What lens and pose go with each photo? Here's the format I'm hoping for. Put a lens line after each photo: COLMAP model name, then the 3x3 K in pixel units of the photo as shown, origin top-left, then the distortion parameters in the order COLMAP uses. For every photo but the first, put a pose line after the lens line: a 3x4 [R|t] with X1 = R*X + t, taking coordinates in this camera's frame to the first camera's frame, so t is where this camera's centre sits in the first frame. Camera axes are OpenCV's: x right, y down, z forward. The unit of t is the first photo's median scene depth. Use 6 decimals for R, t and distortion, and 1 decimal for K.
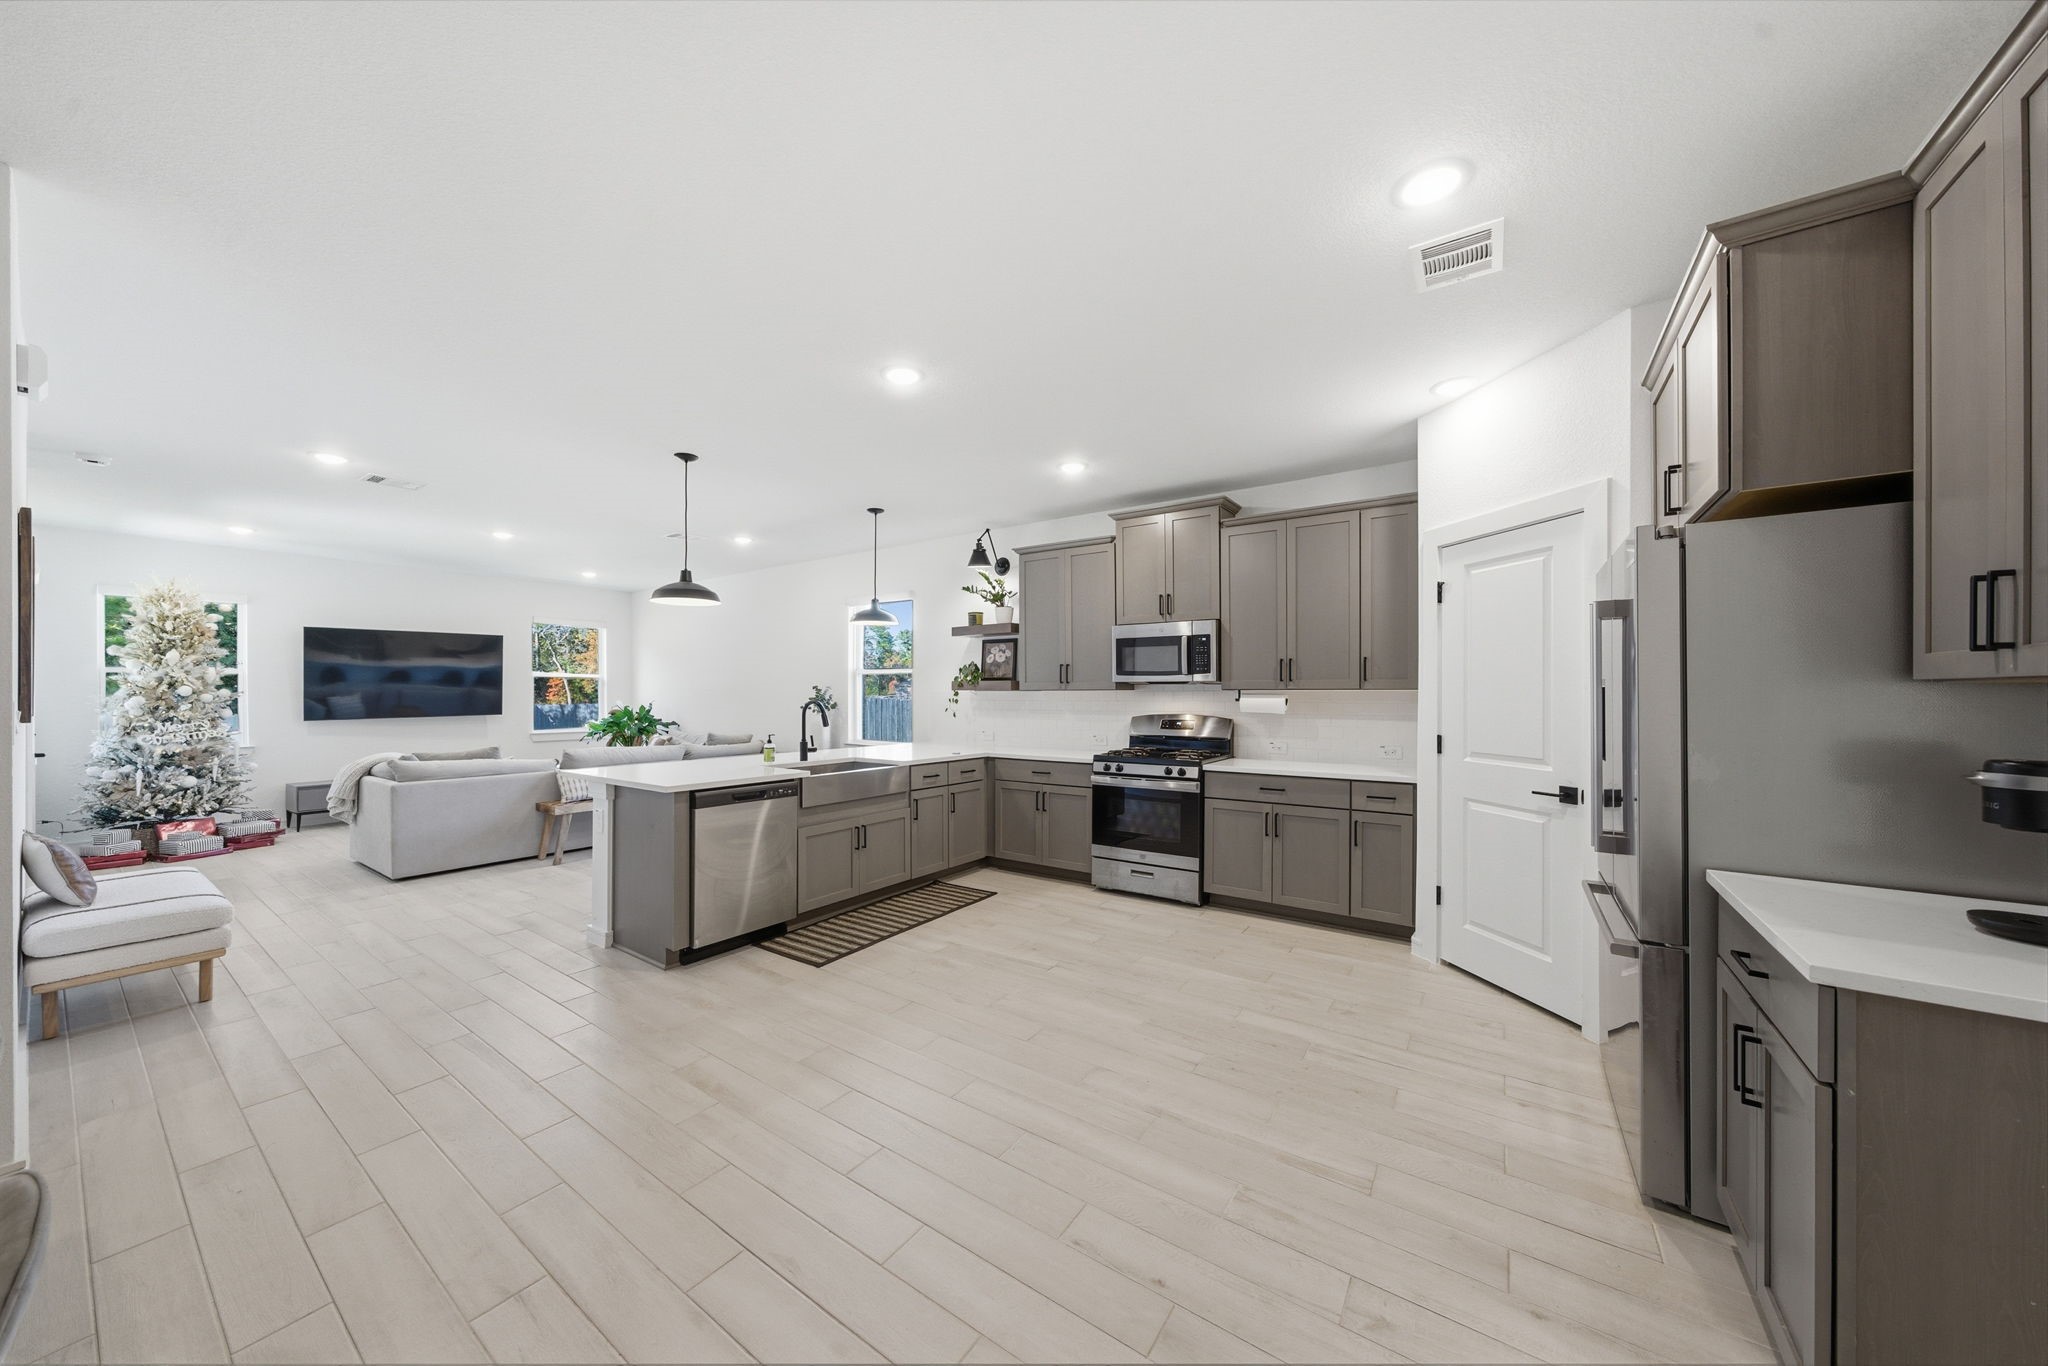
lens RADIAL K [[699.5, 0, 1016.1], [0, 699.5, 691.6], [0, 0, 1]] dist [-0.000685, 0.000292]
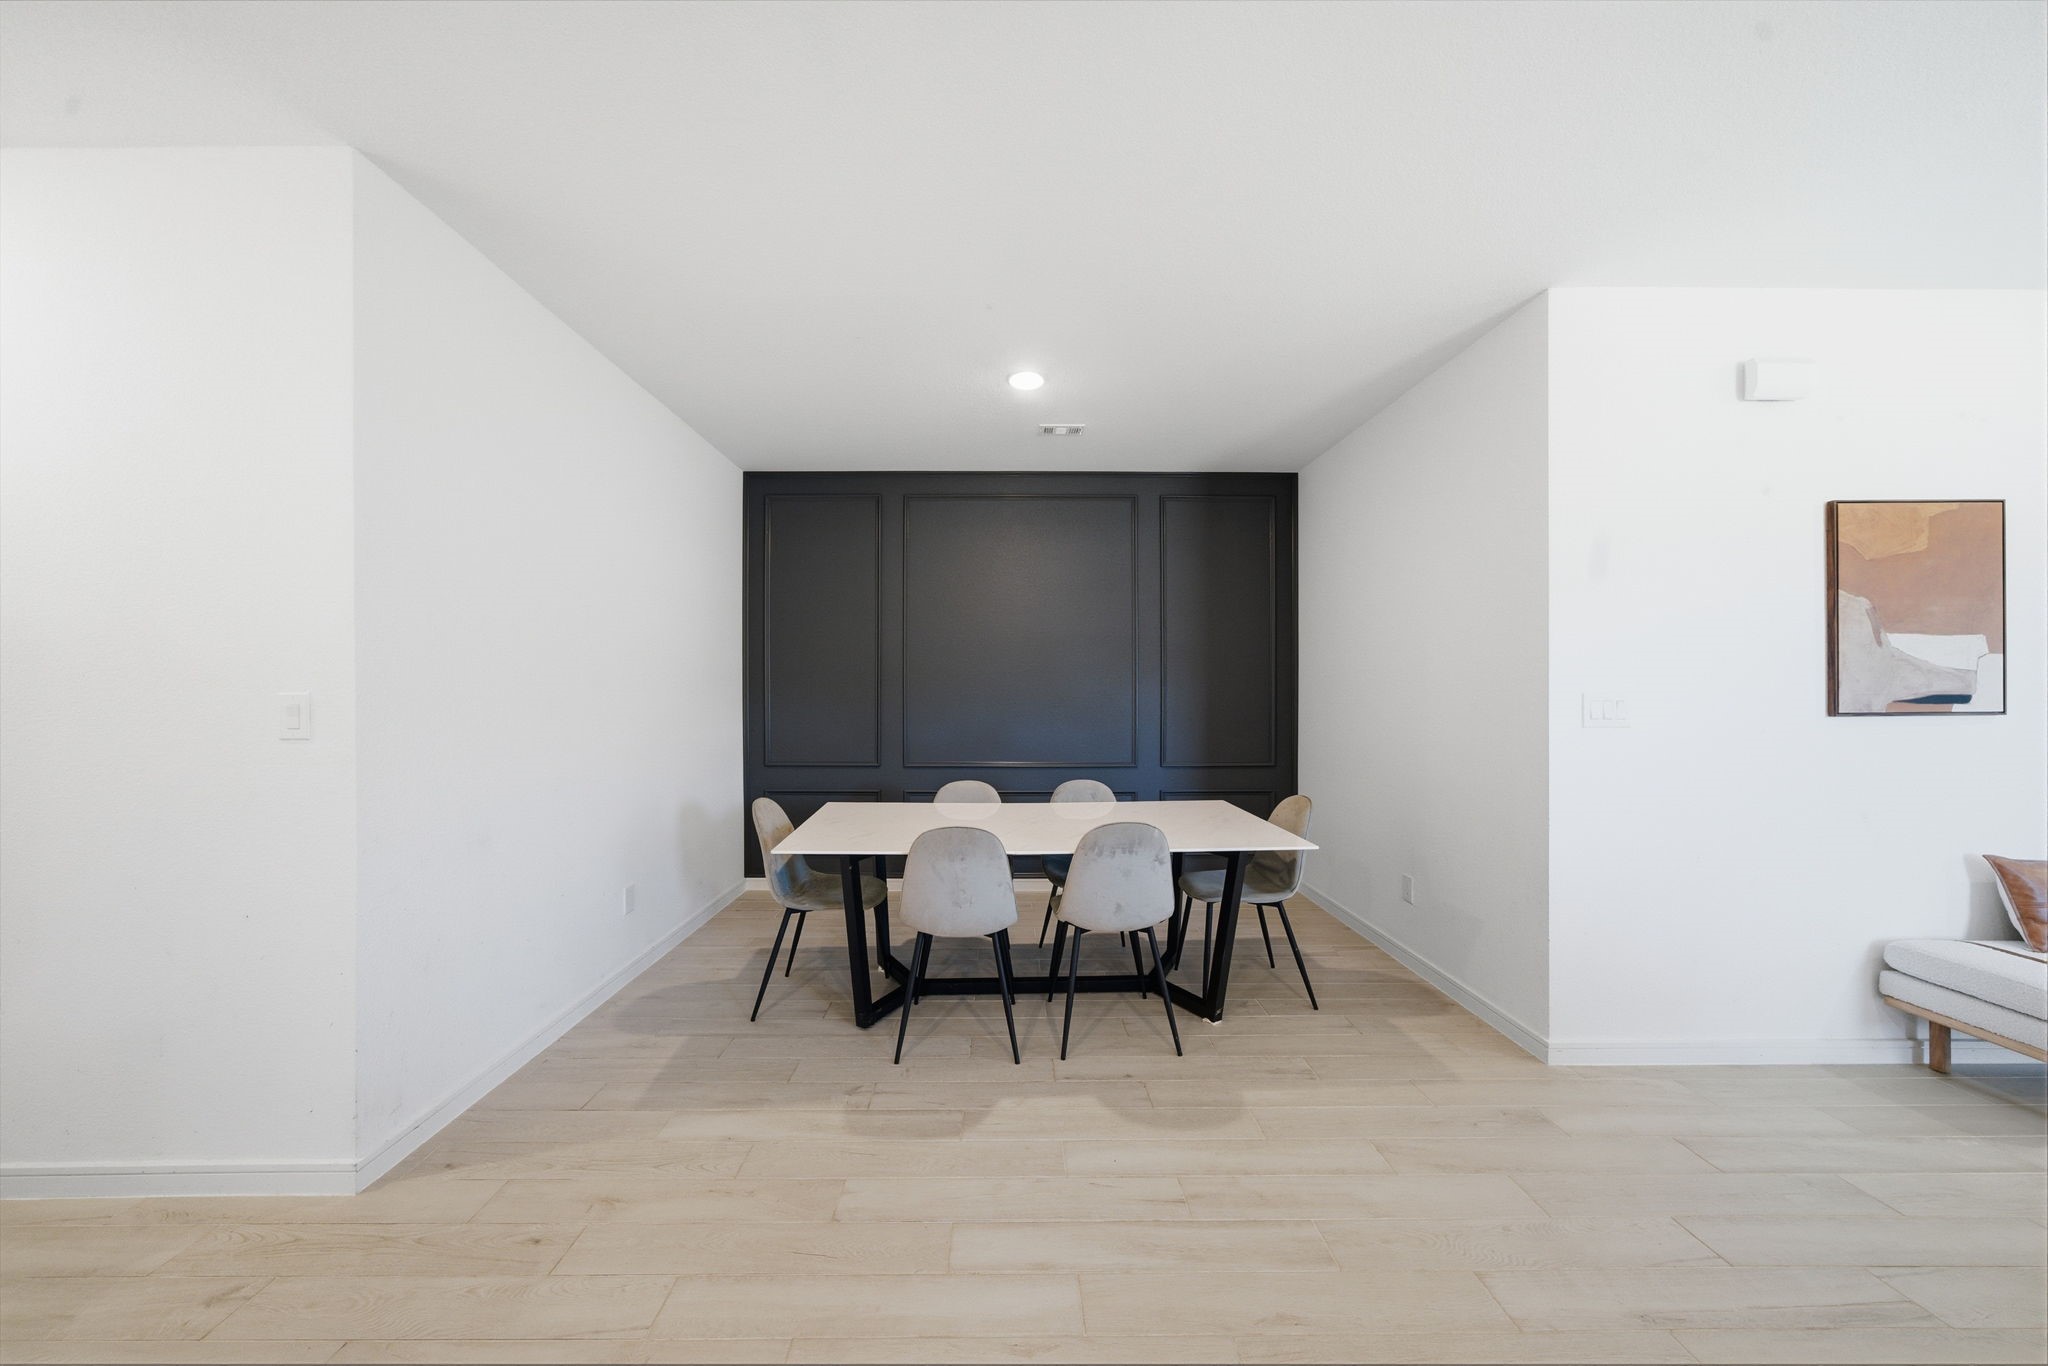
lens RADIAL K [[691.3, 0, 1019.3], [0, 691.3, 691.0], [0, 0, 1]] dist [-0.013134, 0.003112]
pose [[-0.813708, 0.002943, -0.581266, 0.086043], [-0.002568, 0.999959, 0.008656, -0.000470], [0.581268, 0.008536, -0.813667, 0.836755]]
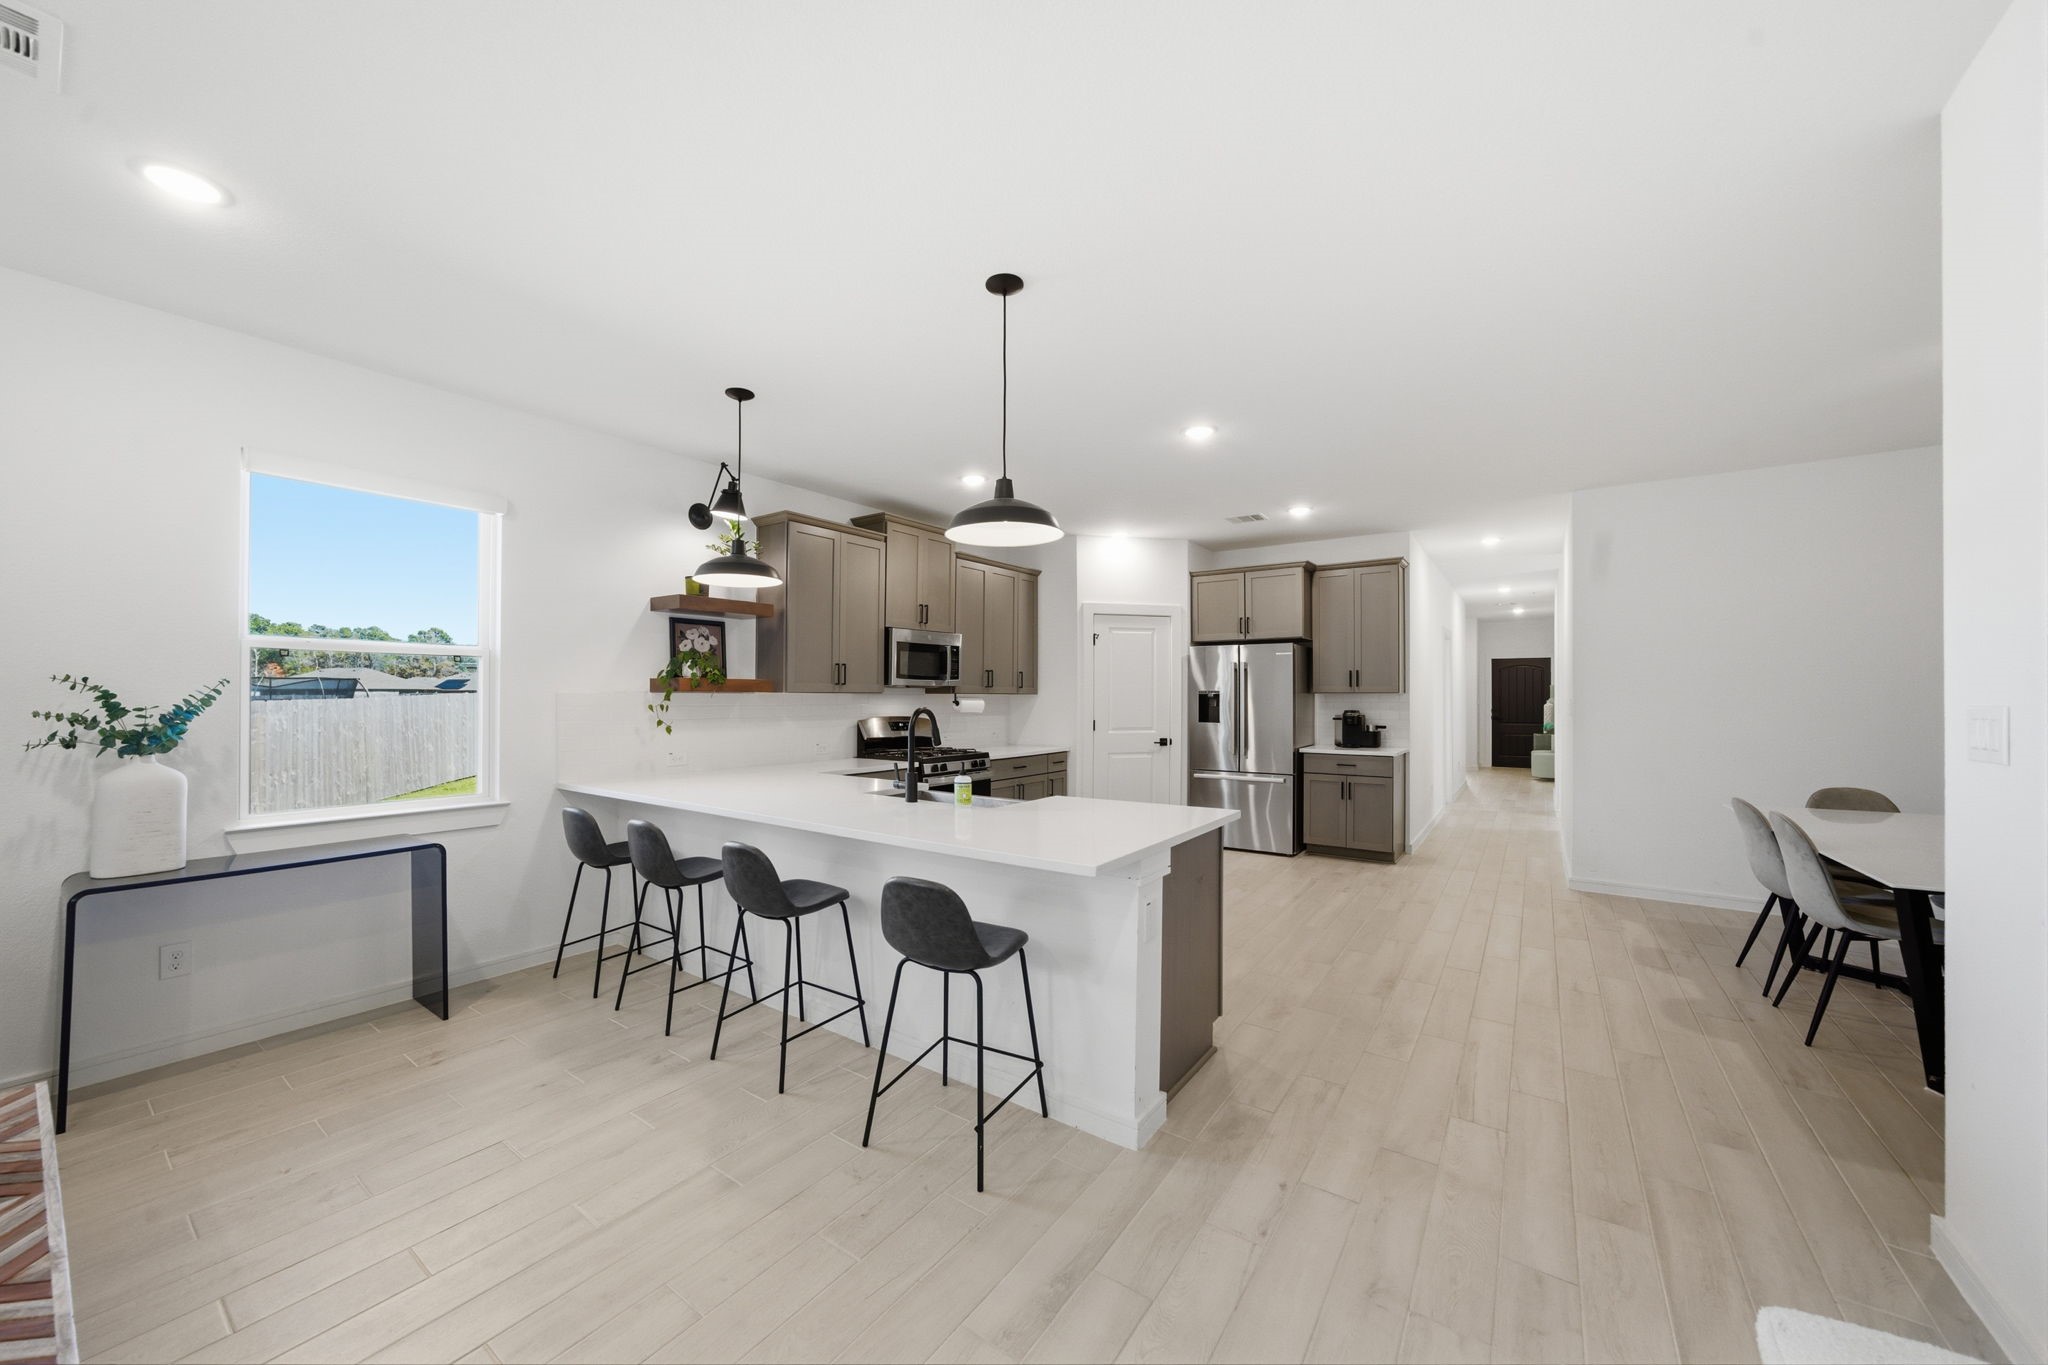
lens RADIAL K [[738.3, 0, 1018.0], [0, 738.3, 688.8], [0, 0, 1]] dist [-0.029574, 0.012392]
pose [[0.000070, 0.008787, 0.999961, -1.353720], [0.000277, 0.999961, -0.008787, -0.000325], [-1.000000, 0.000278, 0.000067, 1.249355]]
